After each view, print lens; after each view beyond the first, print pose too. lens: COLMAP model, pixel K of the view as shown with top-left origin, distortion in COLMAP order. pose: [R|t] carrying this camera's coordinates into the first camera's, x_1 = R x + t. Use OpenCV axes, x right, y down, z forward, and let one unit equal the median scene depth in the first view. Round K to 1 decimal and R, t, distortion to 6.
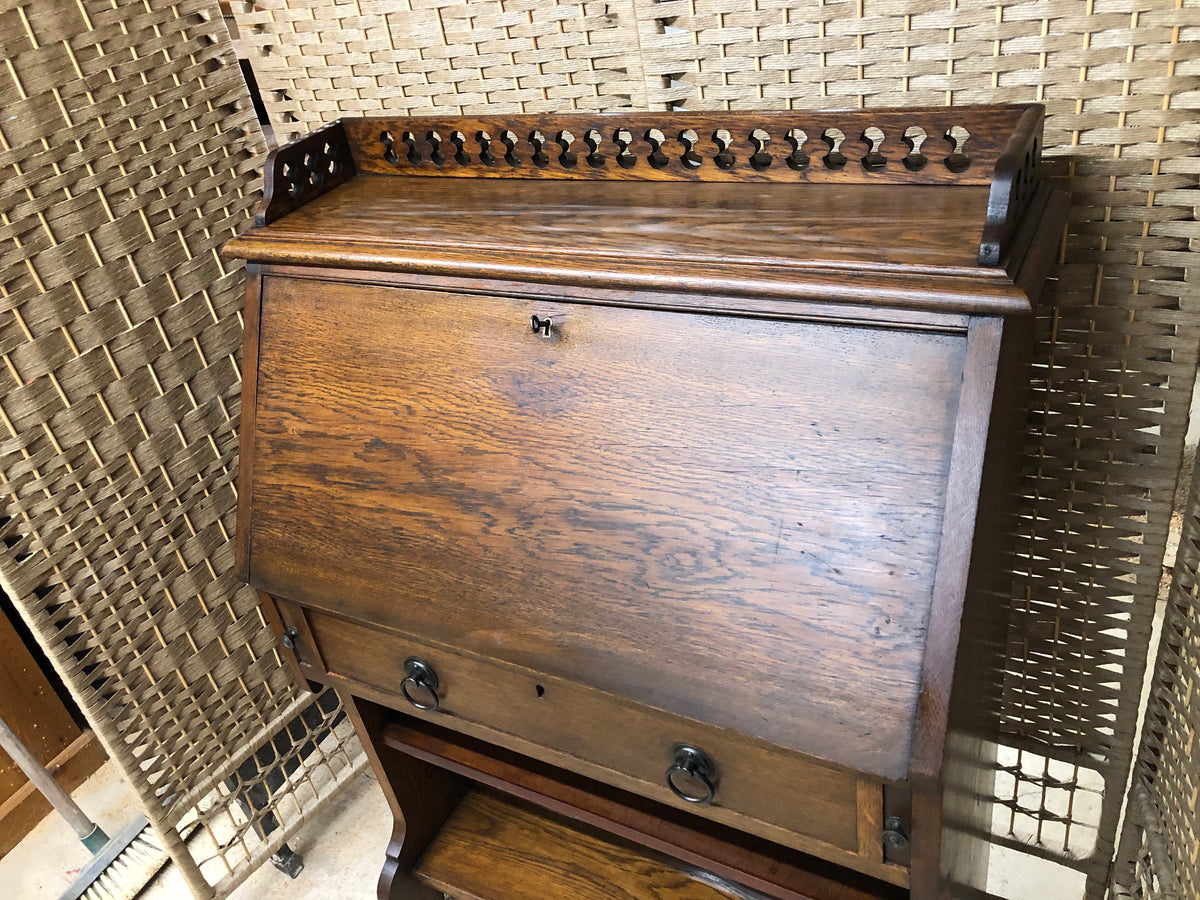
lens RADIAL K [[976.1, 0, 598.2], [0, 976.1, 440.5], [0, 0, 1]] dist [0.005657, 0.024681]
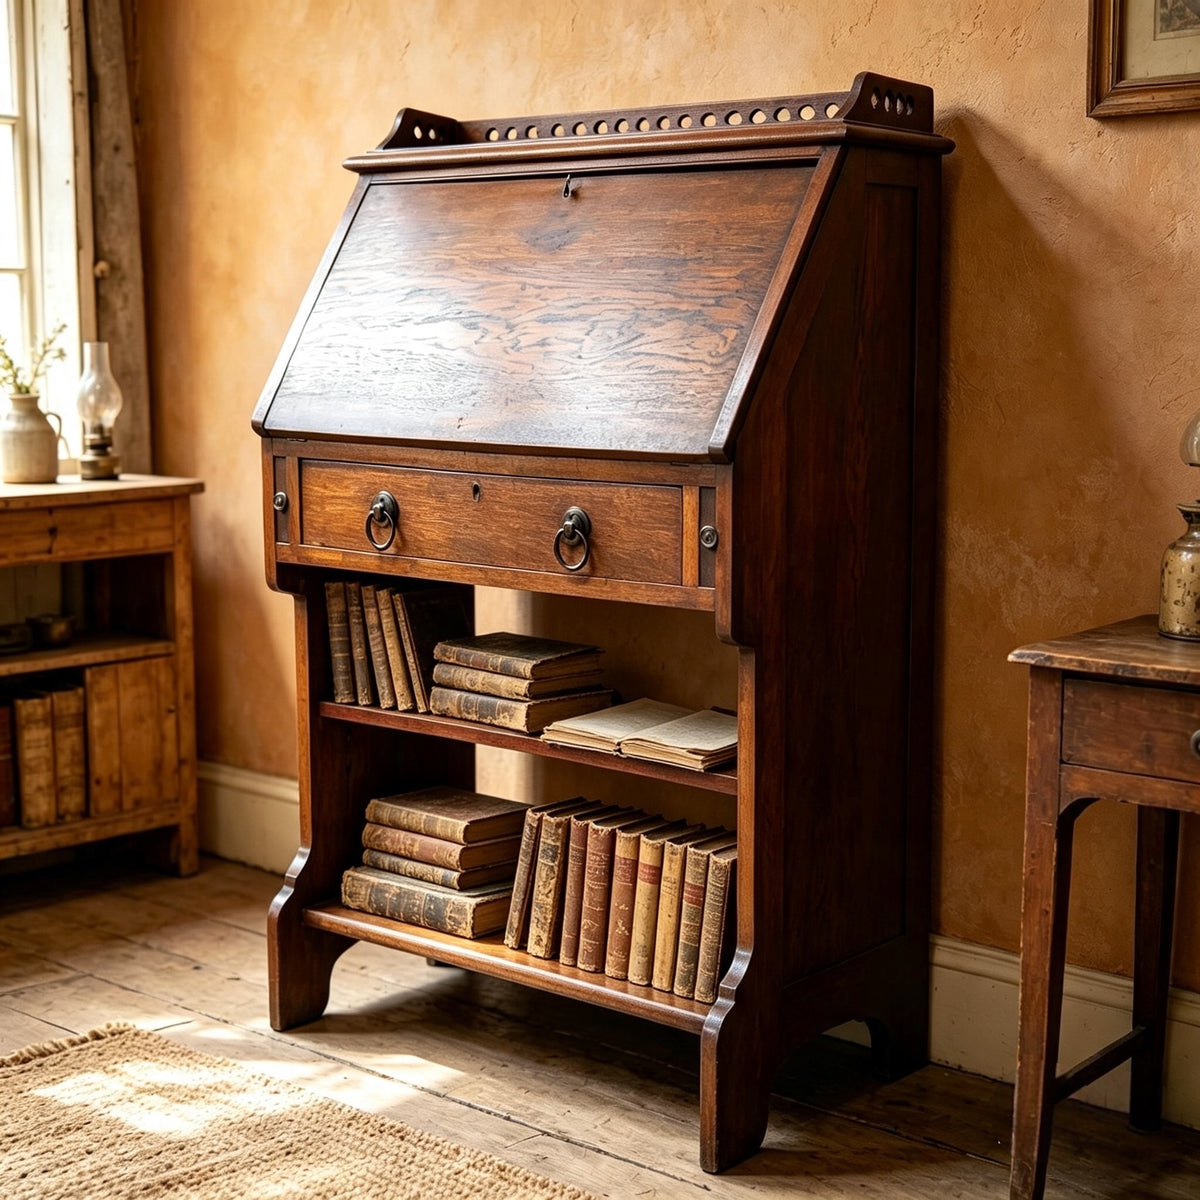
lens RADIAL K [[2277.2, 0, 600.4], [0, 2277.2, 600.1], [0, 0, 1]] dist [-0.406050, -0.020334]
pose [[0.946041, 0.197919, -0.256582, 0.729411], [-0.288167, 0.875986, -0.386791, 1.267702], [0.148209, 0.439859, 0.885753, -1.165551]]
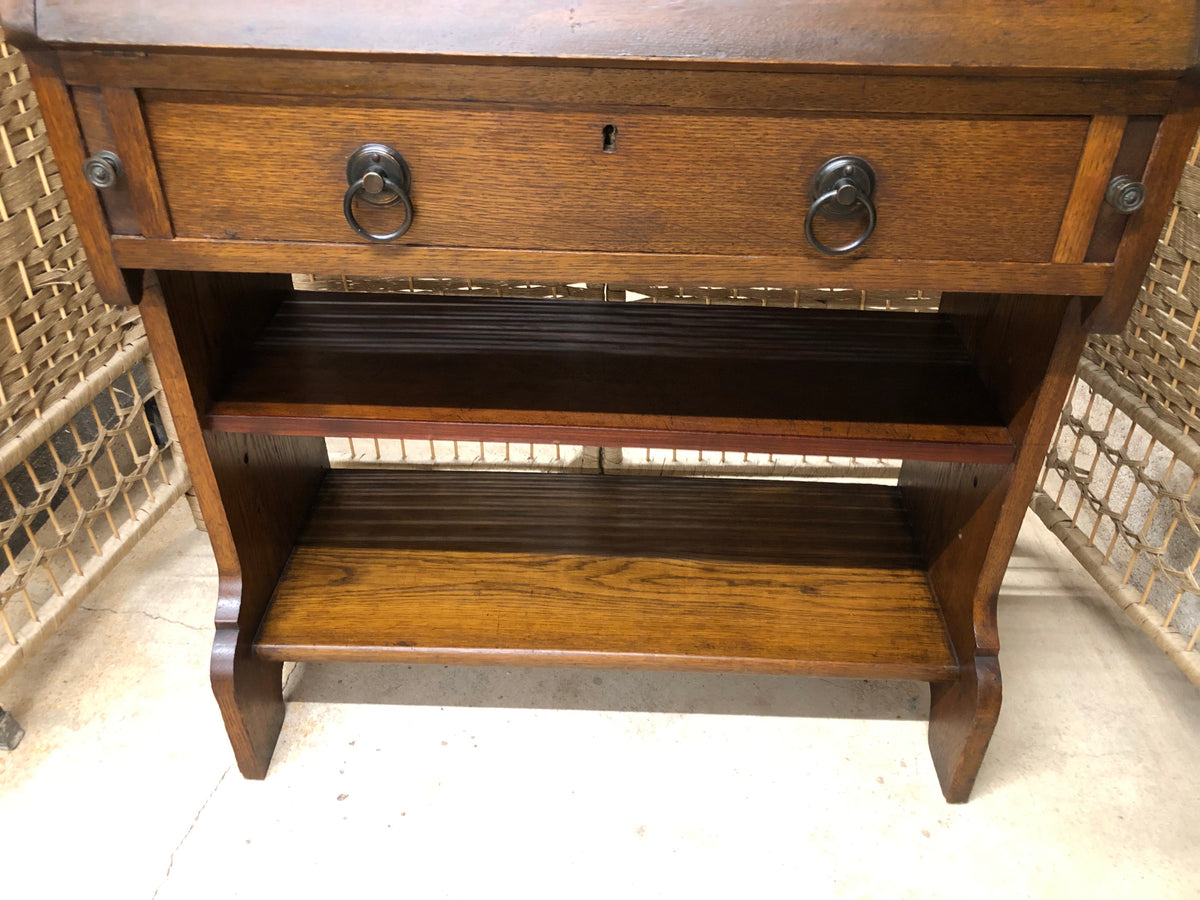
lens RADIAL K [[976.8, 0, 608.6], [0, 976.8, 454.4], [0, 0, 1]] dist [0.024256, -0.008983]
pose [[0.882648, -0.120828, 0.454239, -0.378794], [0.109385, 0.992664, 0.051499, 0.421955], [-0.457130, 0.004232, 0.889390, 0.375711]]
